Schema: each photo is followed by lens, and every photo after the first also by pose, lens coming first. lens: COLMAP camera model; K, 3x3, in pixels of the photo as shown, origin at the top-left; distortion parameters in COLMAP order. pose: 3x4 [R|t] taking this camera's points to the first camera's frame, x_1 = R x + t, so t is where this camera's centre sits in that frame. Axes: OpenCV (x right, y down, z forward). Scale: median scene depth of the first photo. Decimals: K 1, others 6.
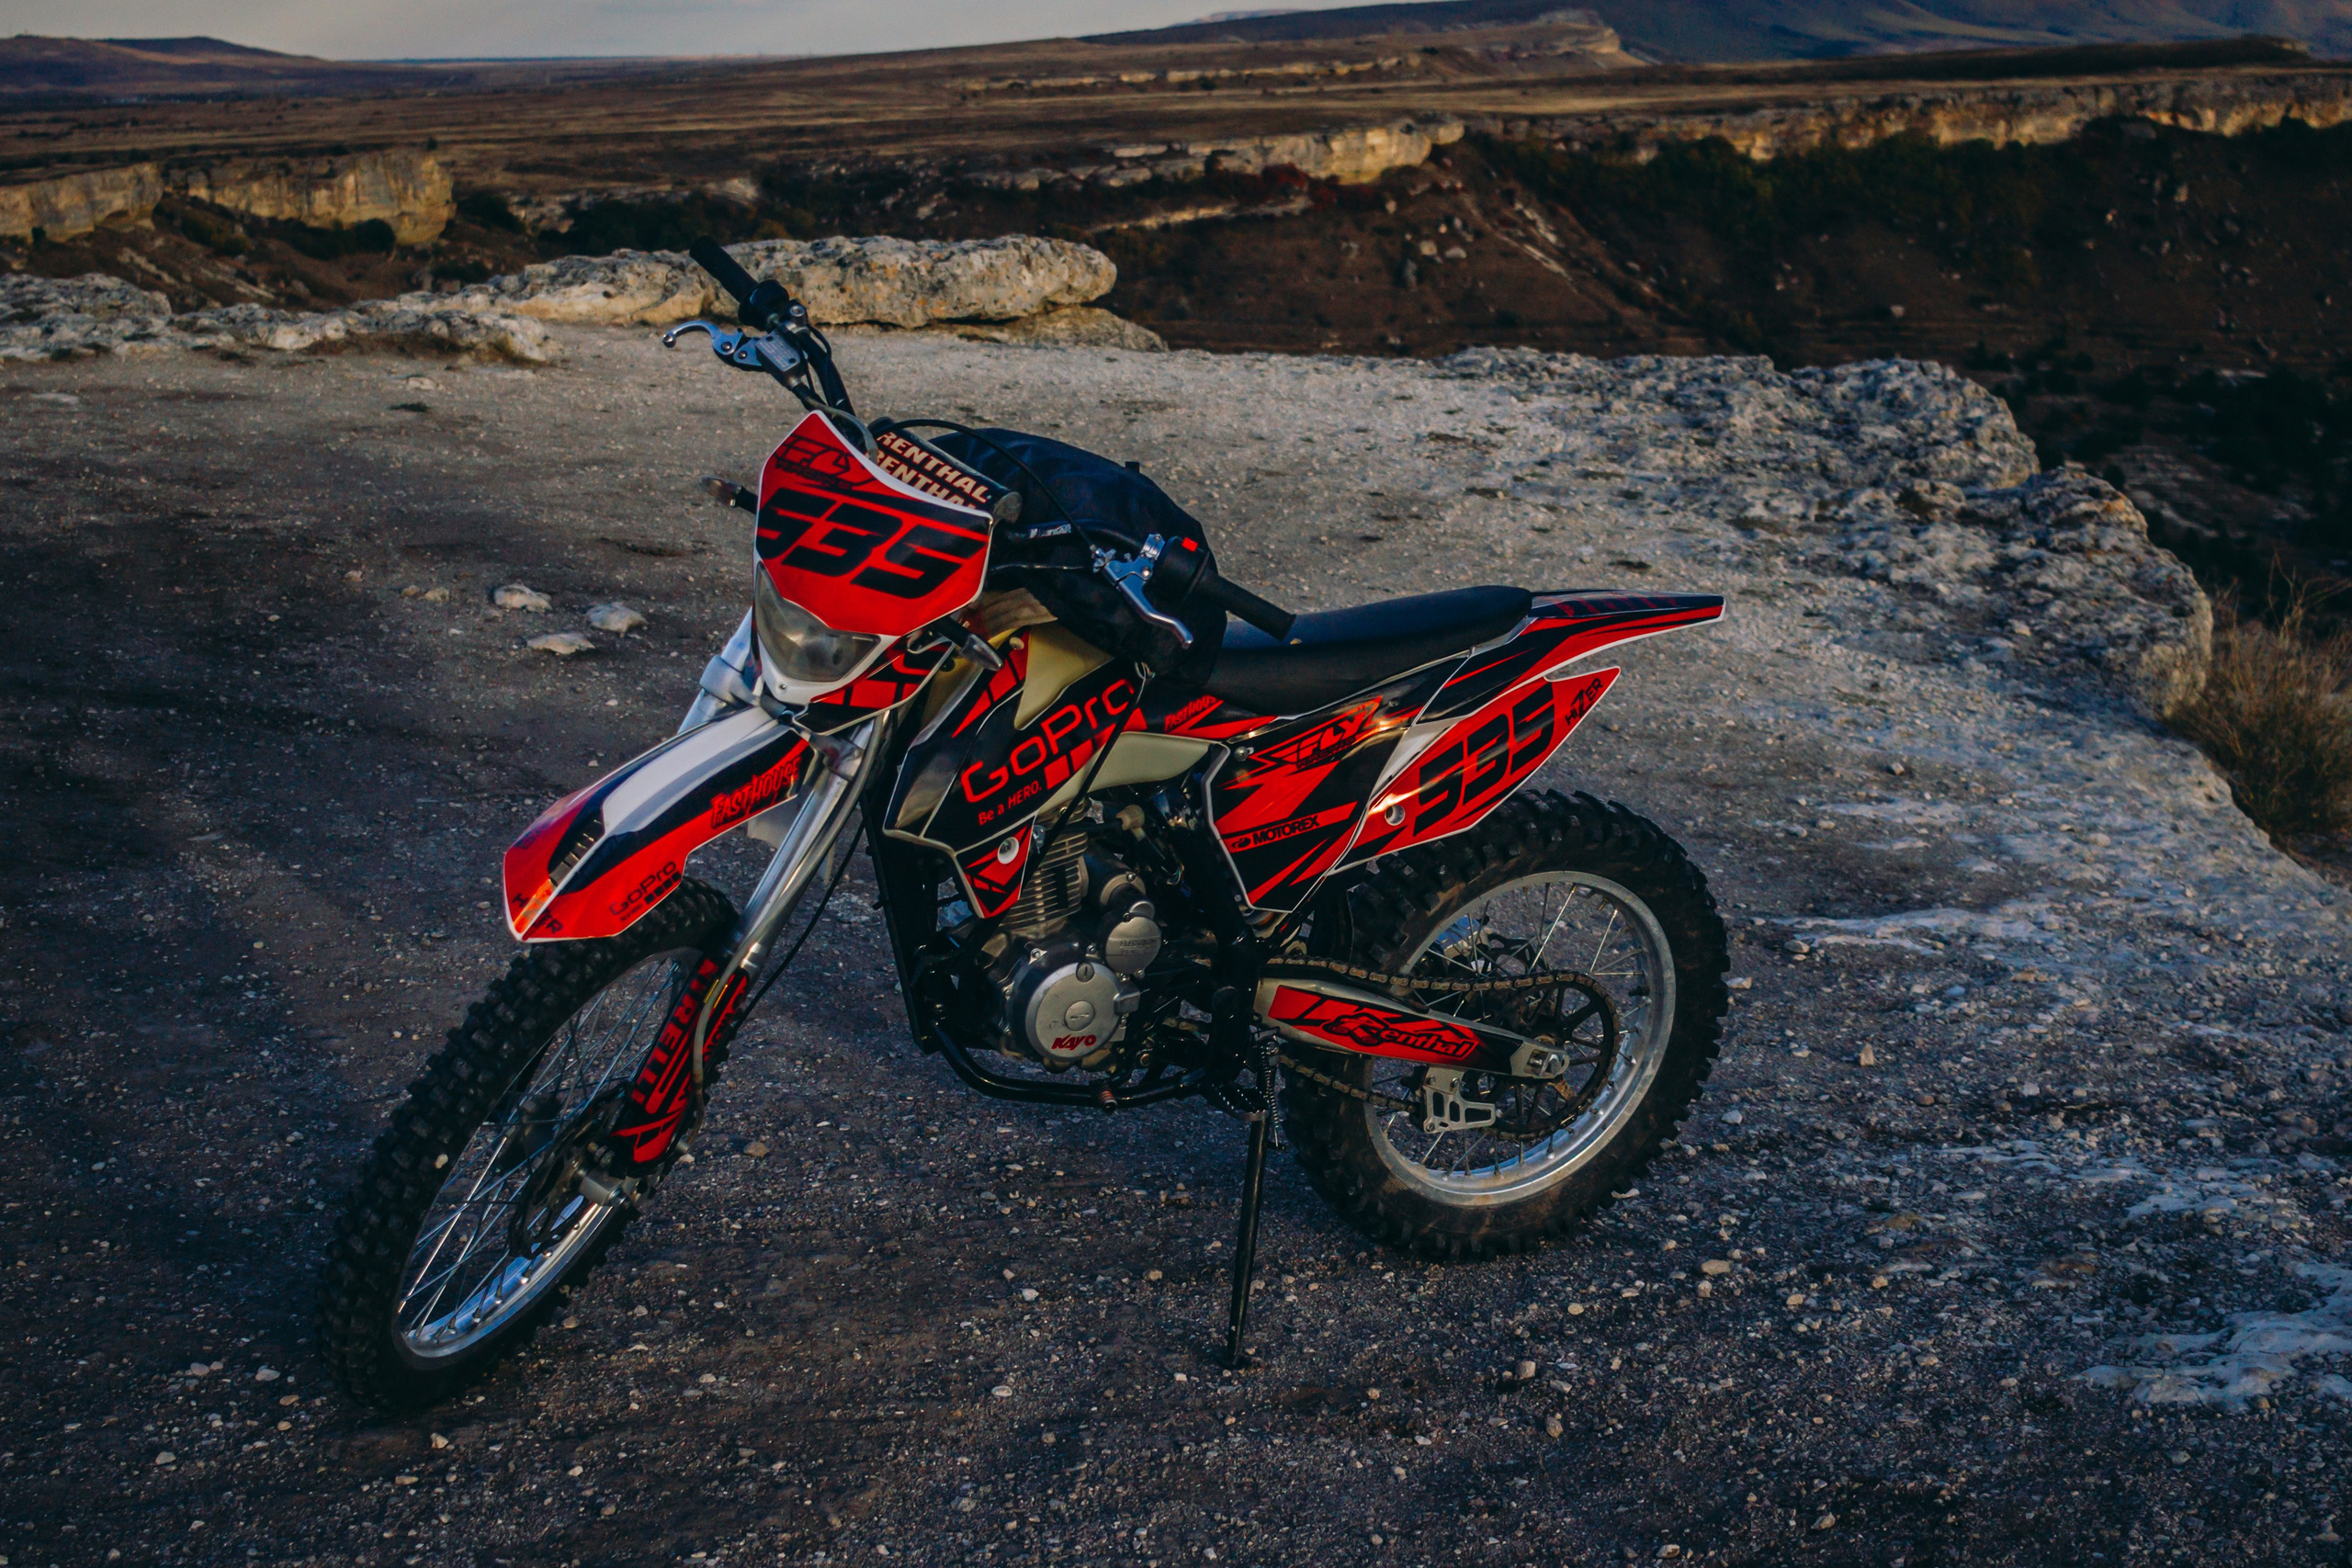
lens RADIAL K [[3109.9, 0, 1172.7], [0, 3109.9, 836.5], [0, 0, 1]] dist [-0.120619, 0.113876]
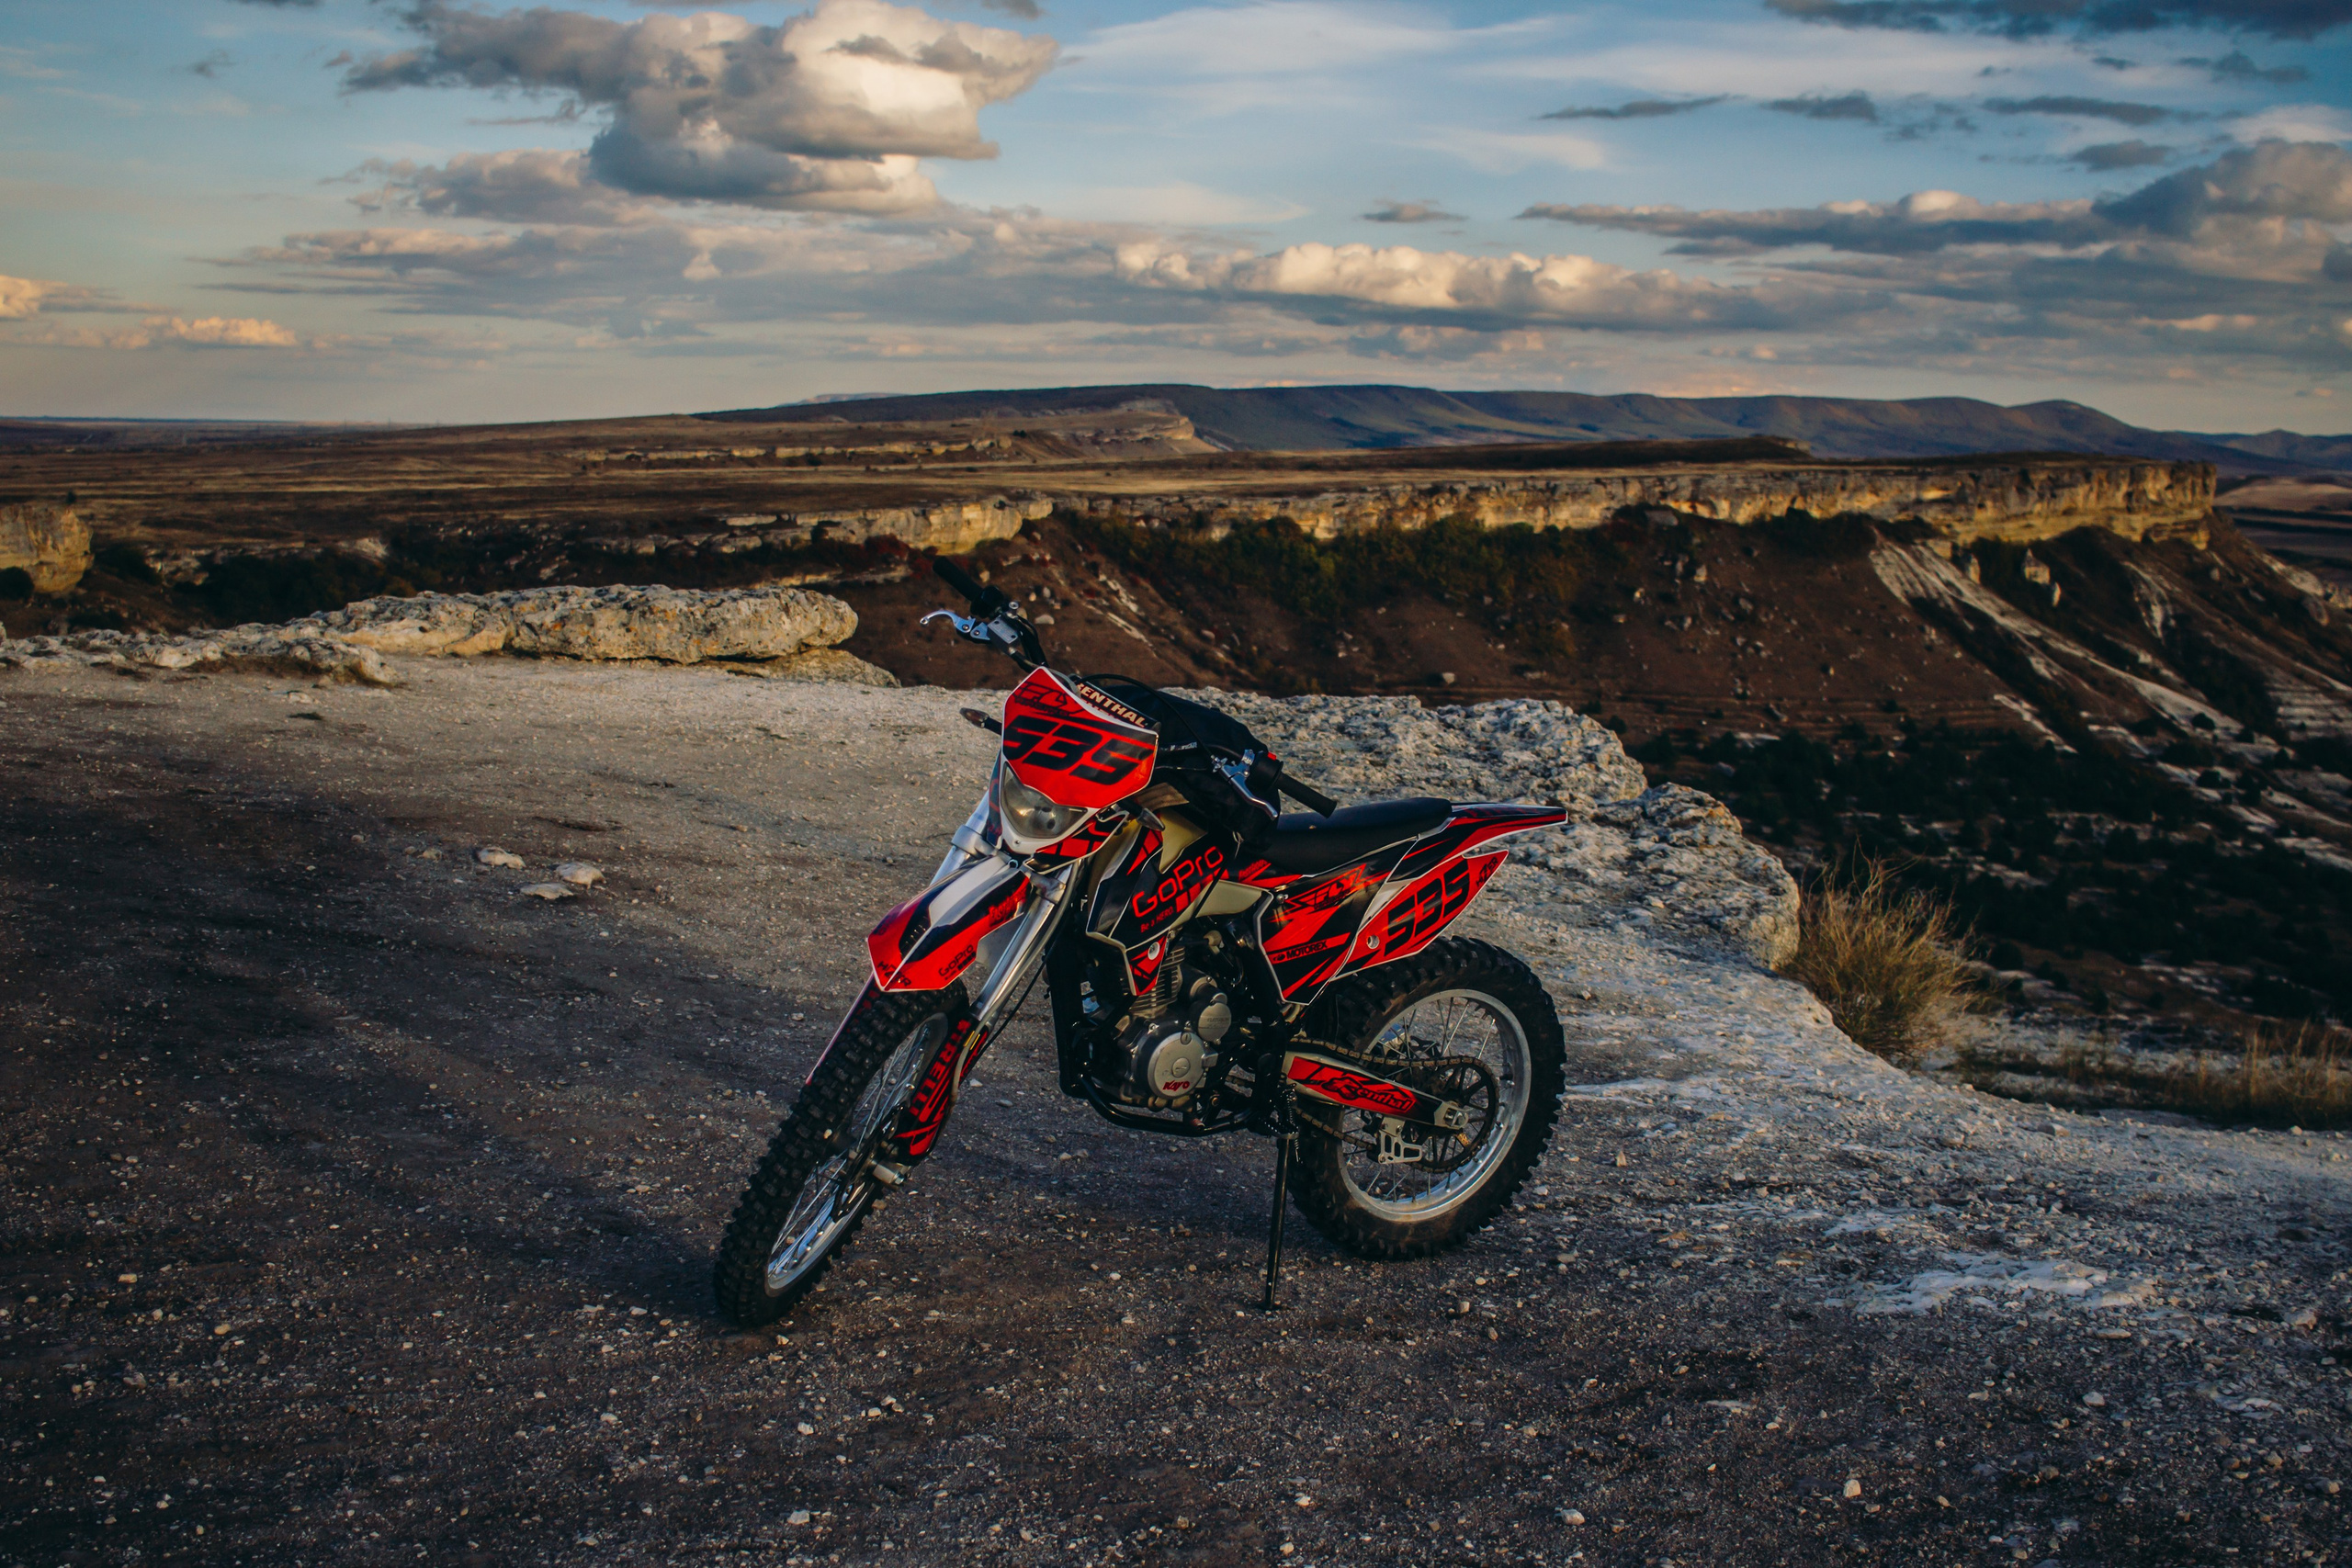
lens RADIAL K [[2933.5, 0, 1170.5], [0, 2933.5, 832.2], [0, 0, 1]] dist [-0.116705, 0.114074]
pose [[0.990852, 0.009135, 0.134643, -0.096916], [0.006214, 0.993560, -0.113135, 0.044507], [-0.134809, 0.112937, 0.984414, -0.180437]]
